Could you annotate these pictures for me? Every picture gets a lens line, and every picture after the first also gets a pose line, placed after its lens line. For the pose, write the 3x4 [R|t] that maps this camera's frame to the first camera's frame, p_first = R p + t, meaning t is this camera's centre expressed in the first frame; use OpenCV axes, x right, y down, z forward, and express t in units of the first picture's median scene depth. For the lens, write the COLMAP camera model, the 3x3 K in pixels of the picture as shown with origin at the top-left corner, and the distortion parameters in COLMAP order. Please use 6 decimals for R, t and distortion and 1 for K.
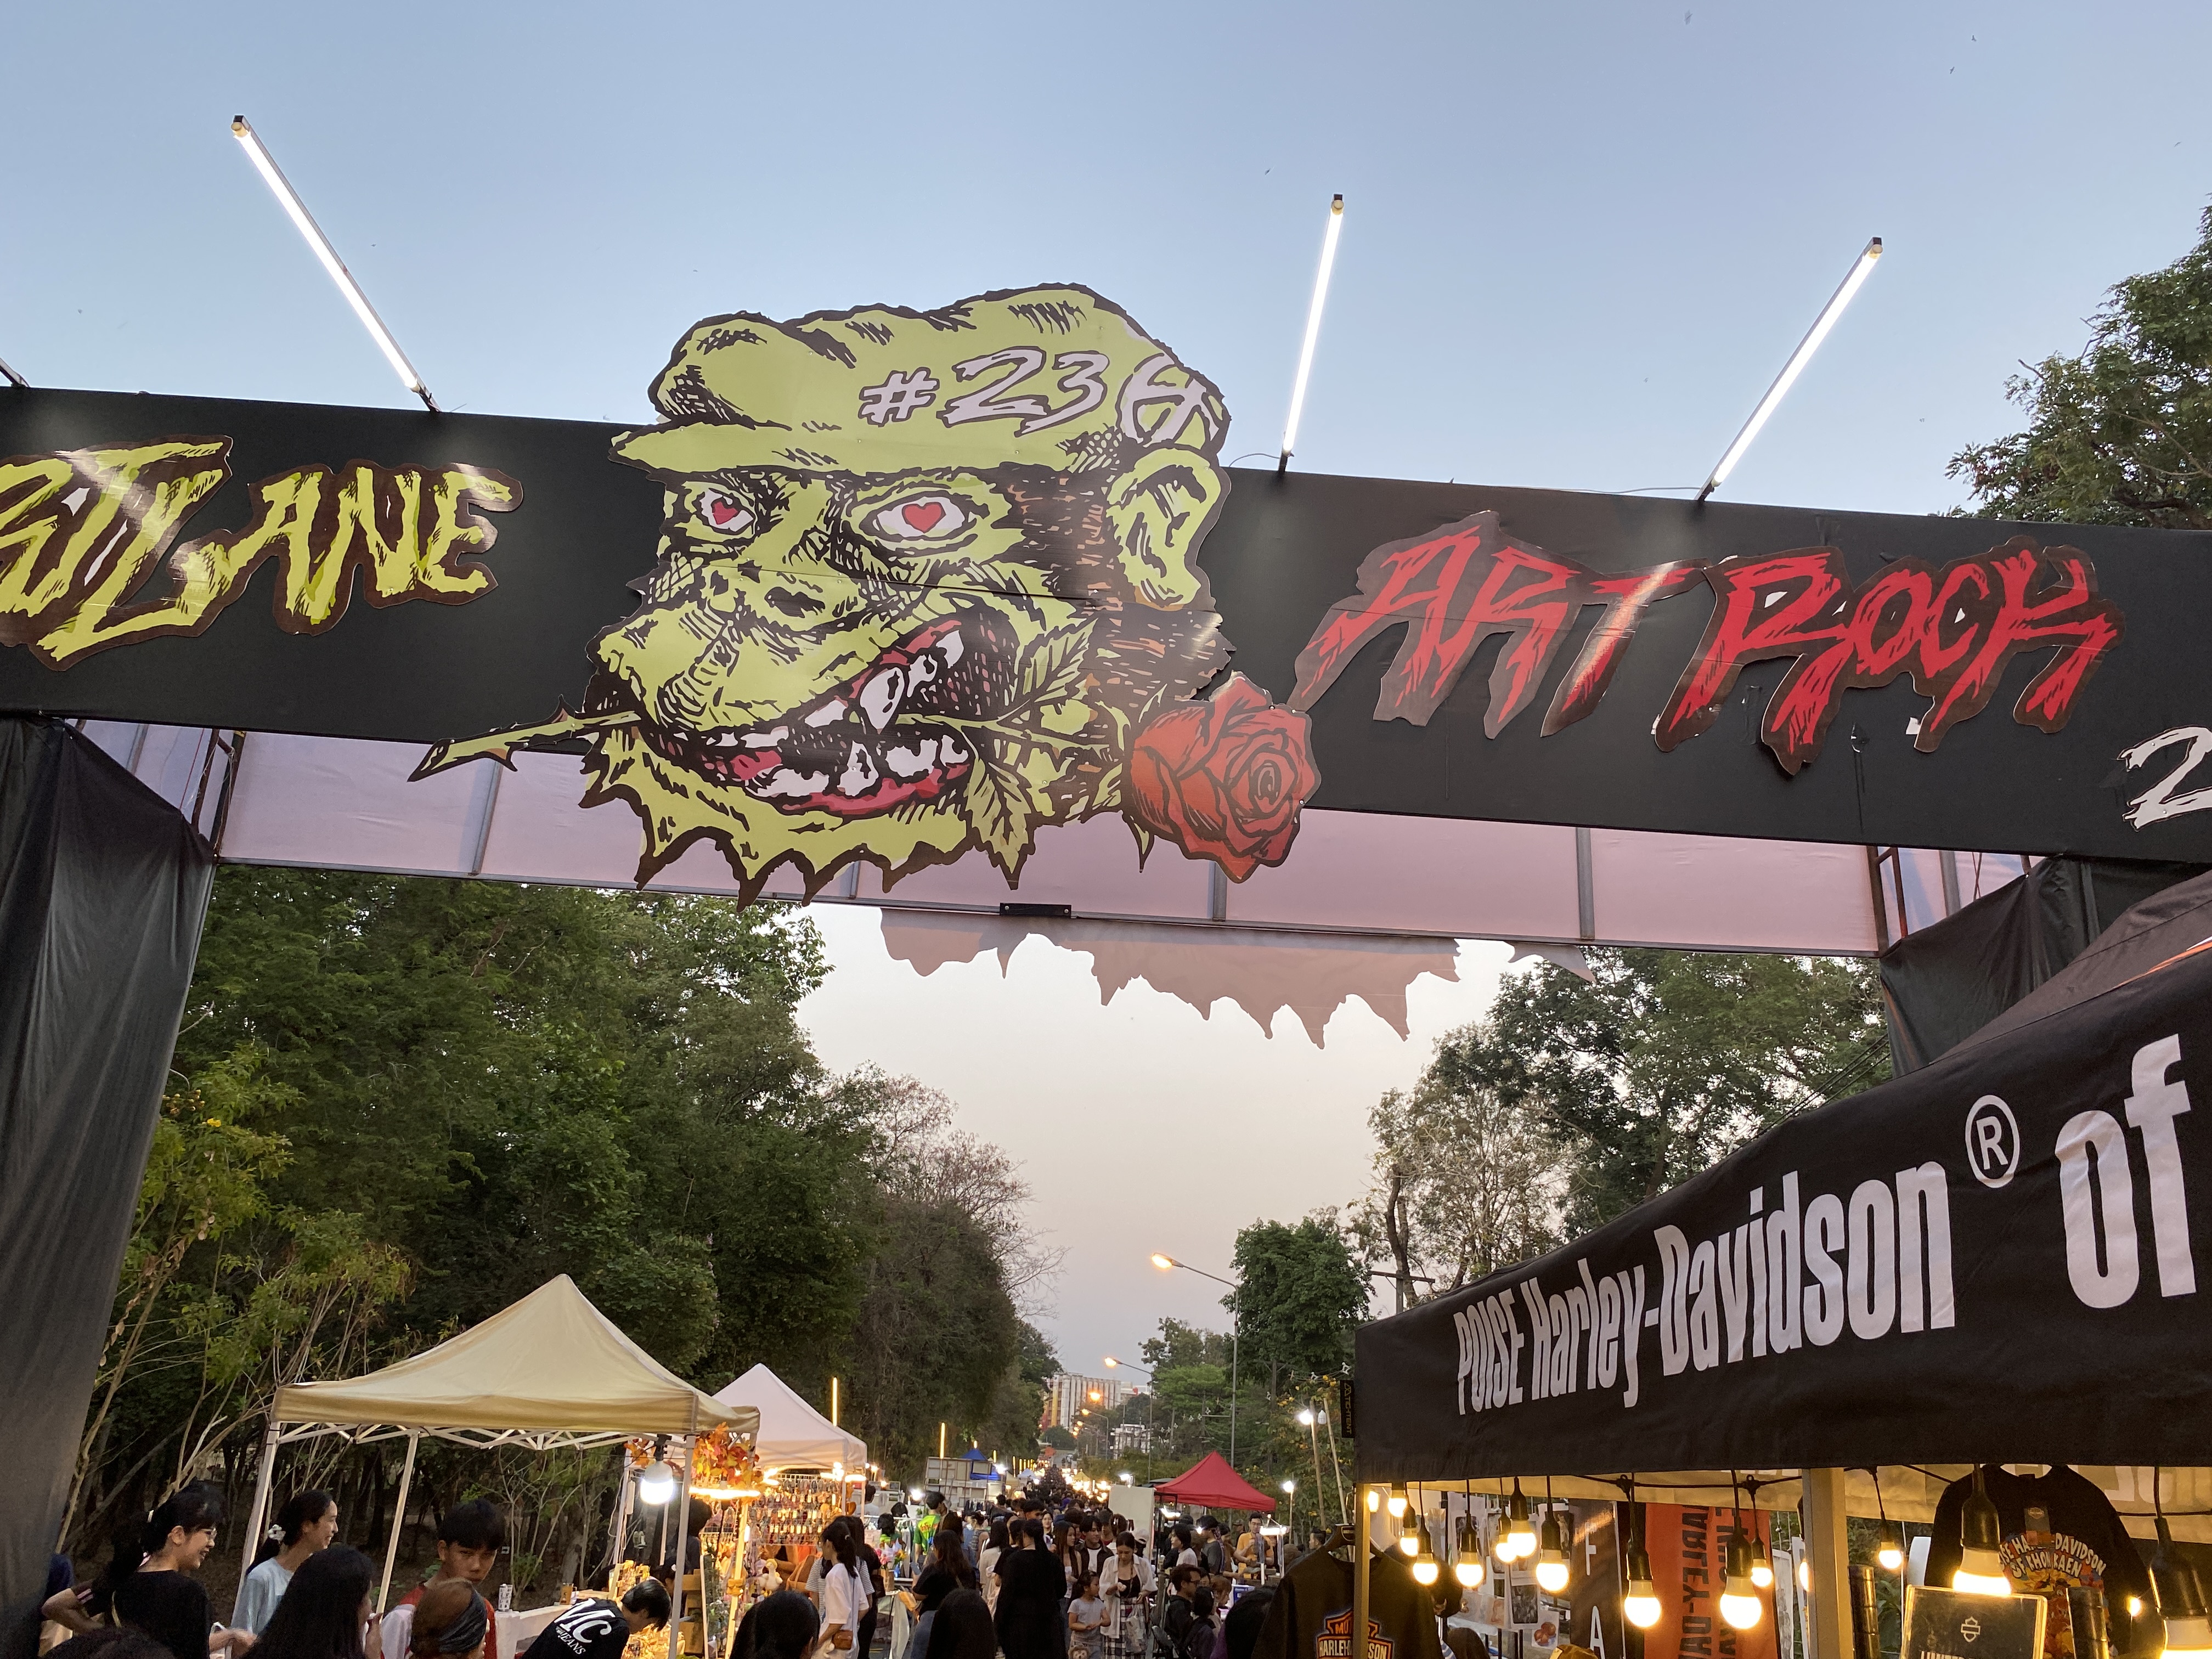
lens RADIAL K [[1708.4, 0, 1131.9], [0, 1708.4, 836.5], [0, 0, 1]] dist [0.141010, -0.258151]
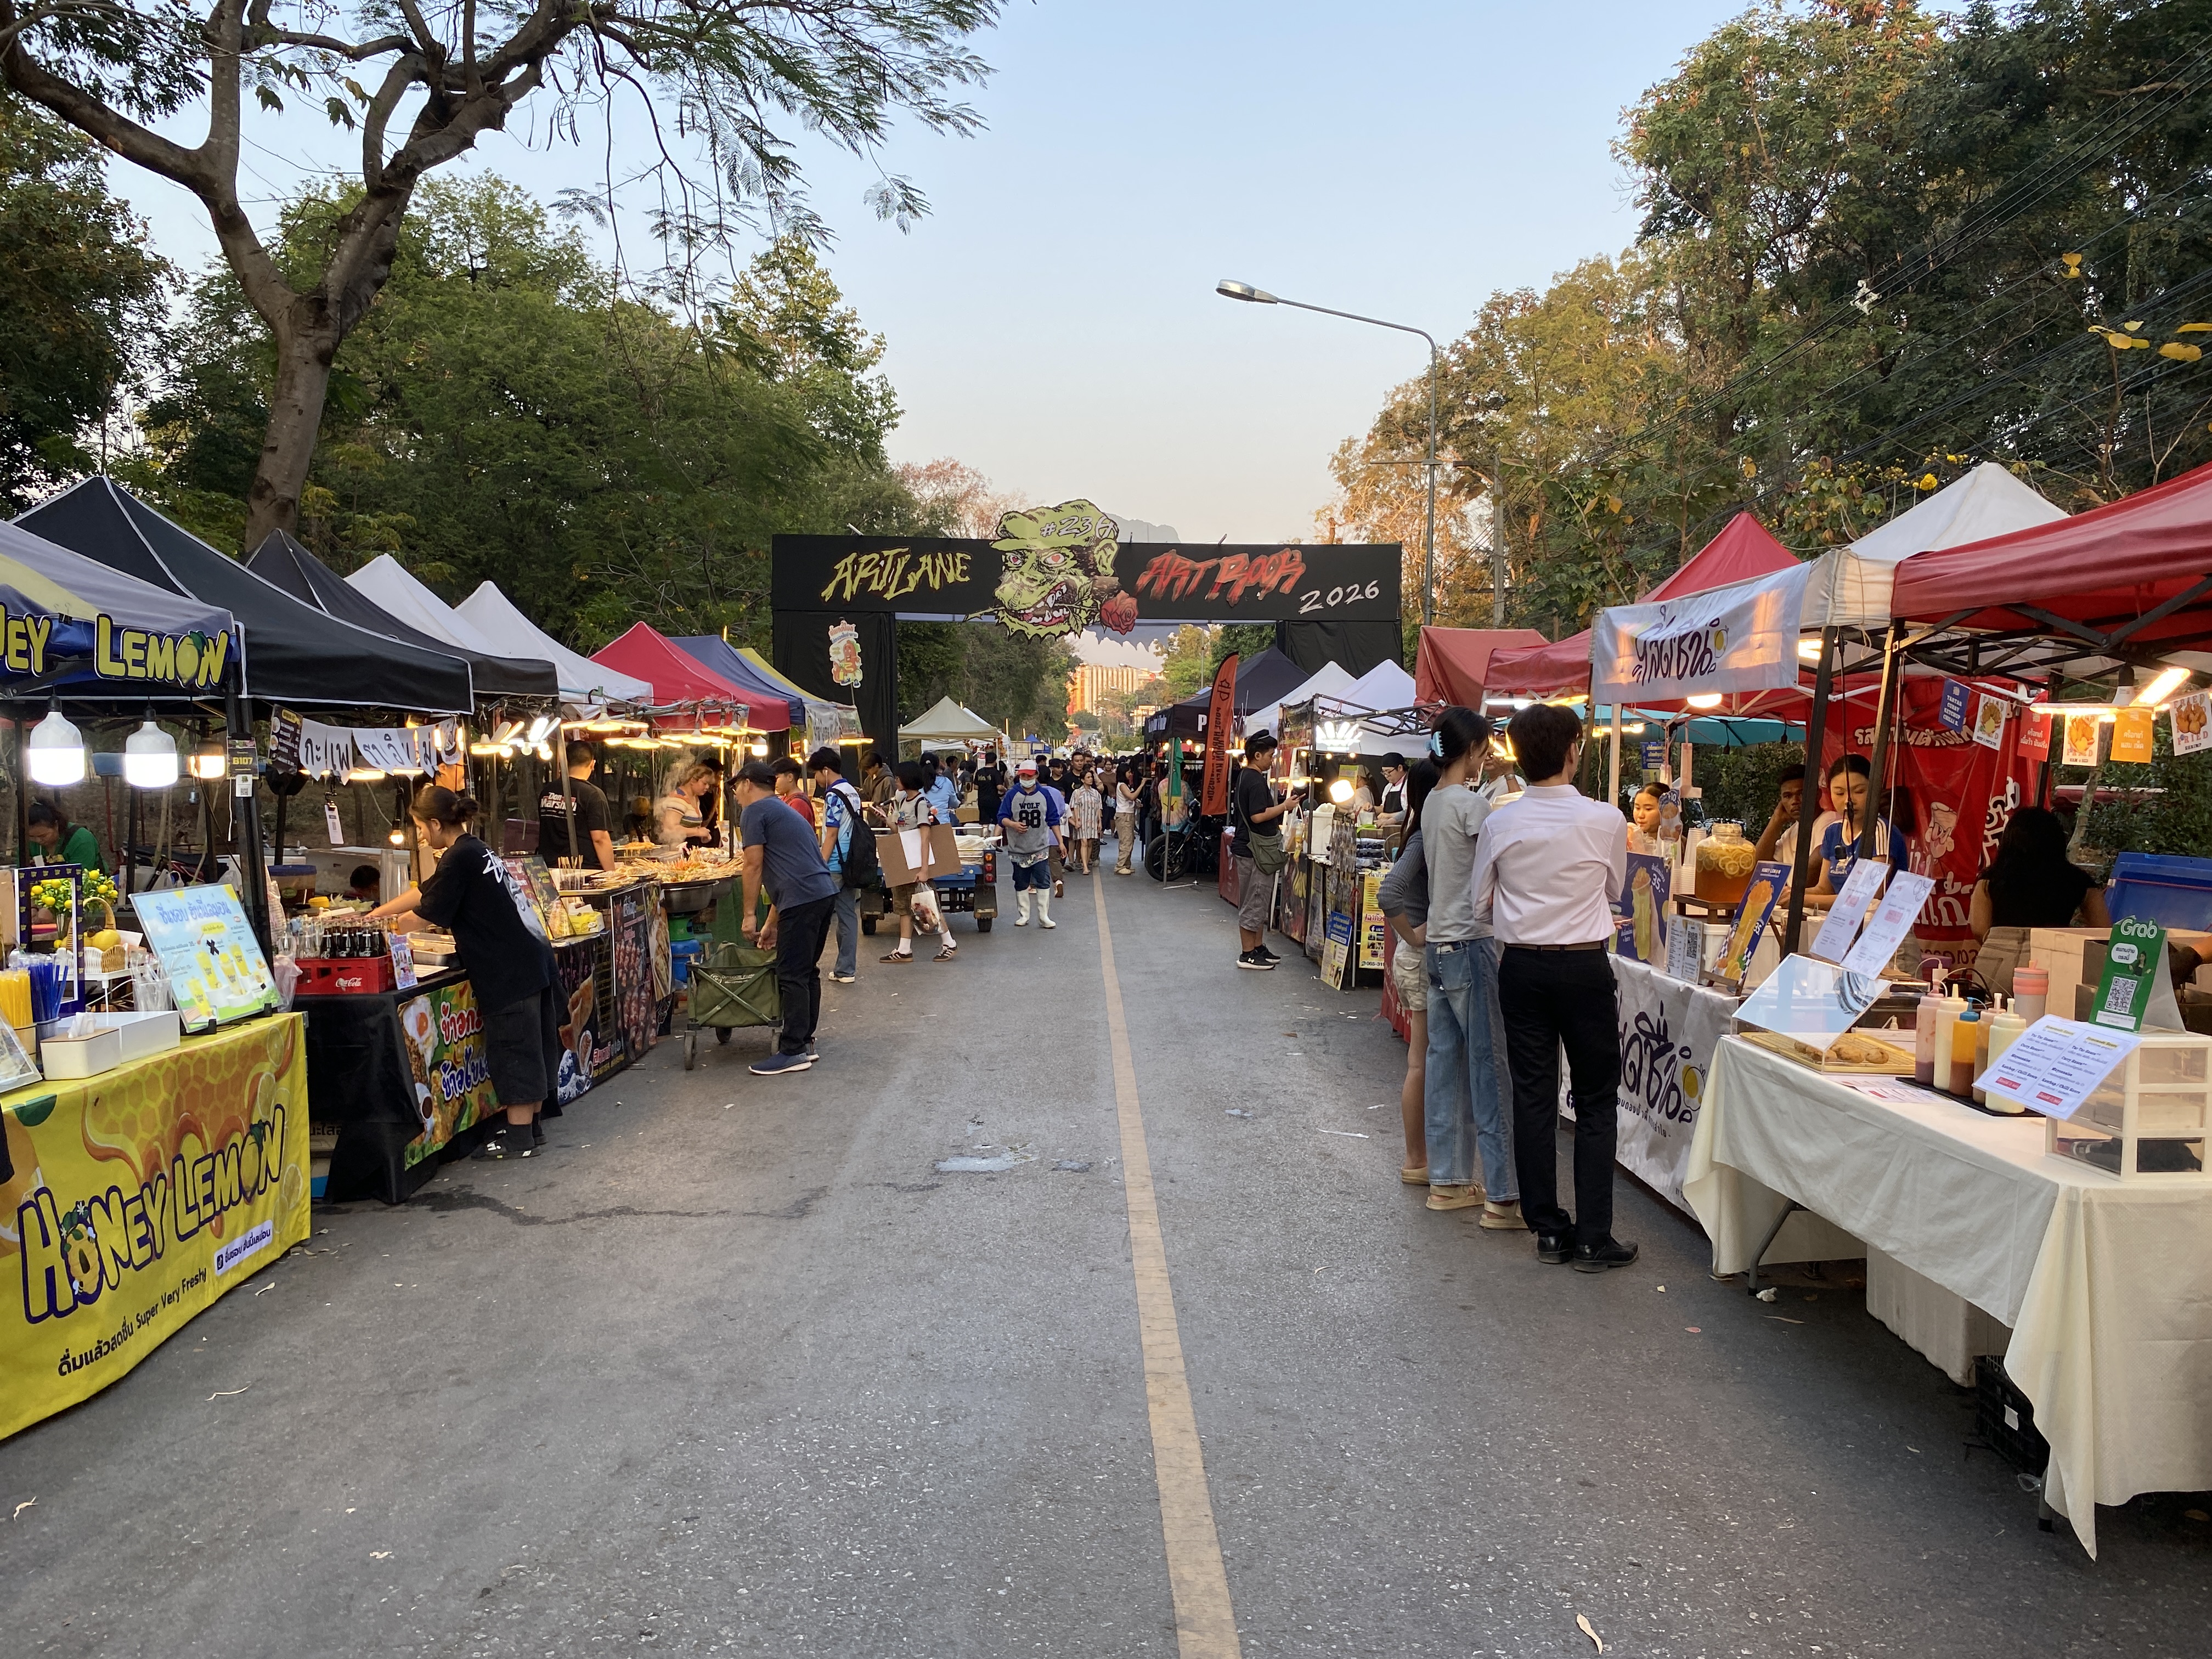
lens RADIAL K [[1683.9, 0, 1106.0], [0, 1683.9, 829.5], [0, 0, 1]] dist [0.001565, 0.002907]
pose [[0.998638, -0.042761, -0.029886, 0.123196], [0.051038, 0.919453, 0.389874, -1.278756], [0.010808, -0.390868, 0.920383, -3.519088]]
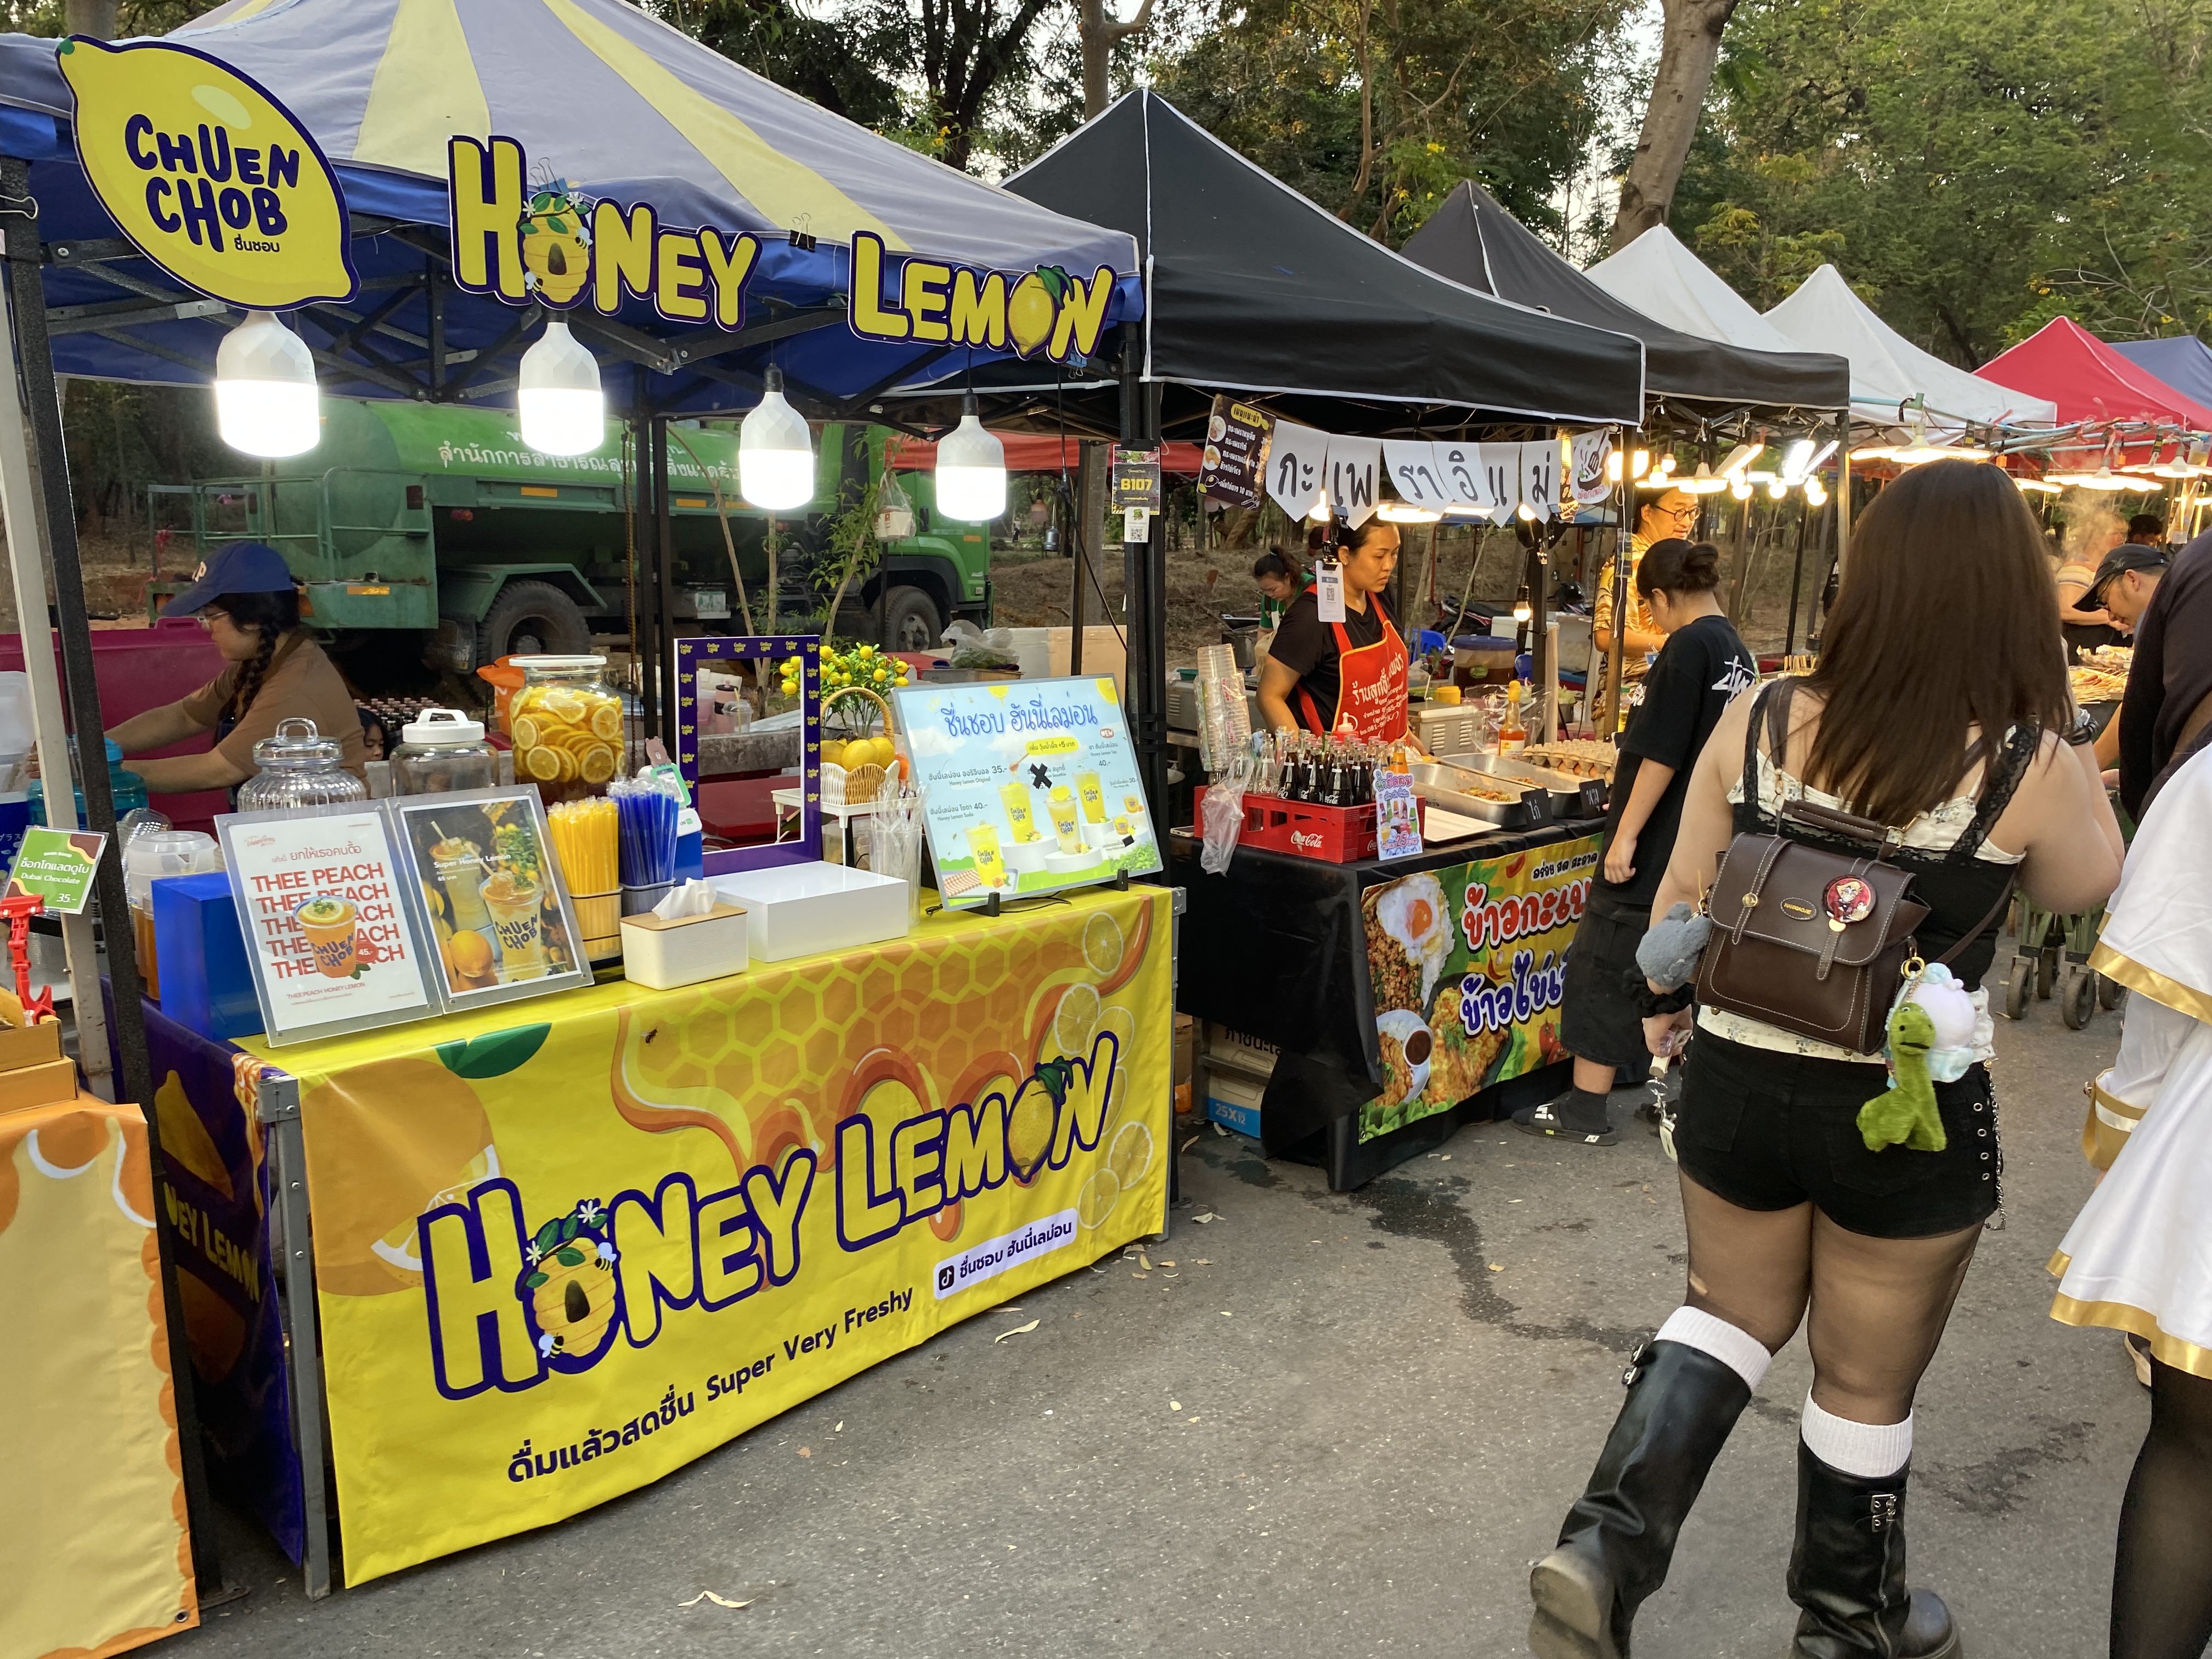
lens RADIAL K [[1672.8, 0, 1092.0], [0, 1672.8, 824.0], [0, 0, 1]] dist [0.045570, -0.056139]
pose [[0.666299, 0.111143, -0.737355, -0.046282], [0.269255, 0.886257, 0.376896, -0.813633], [0.695375, -0.449662, 0.560586, -2.323767]]
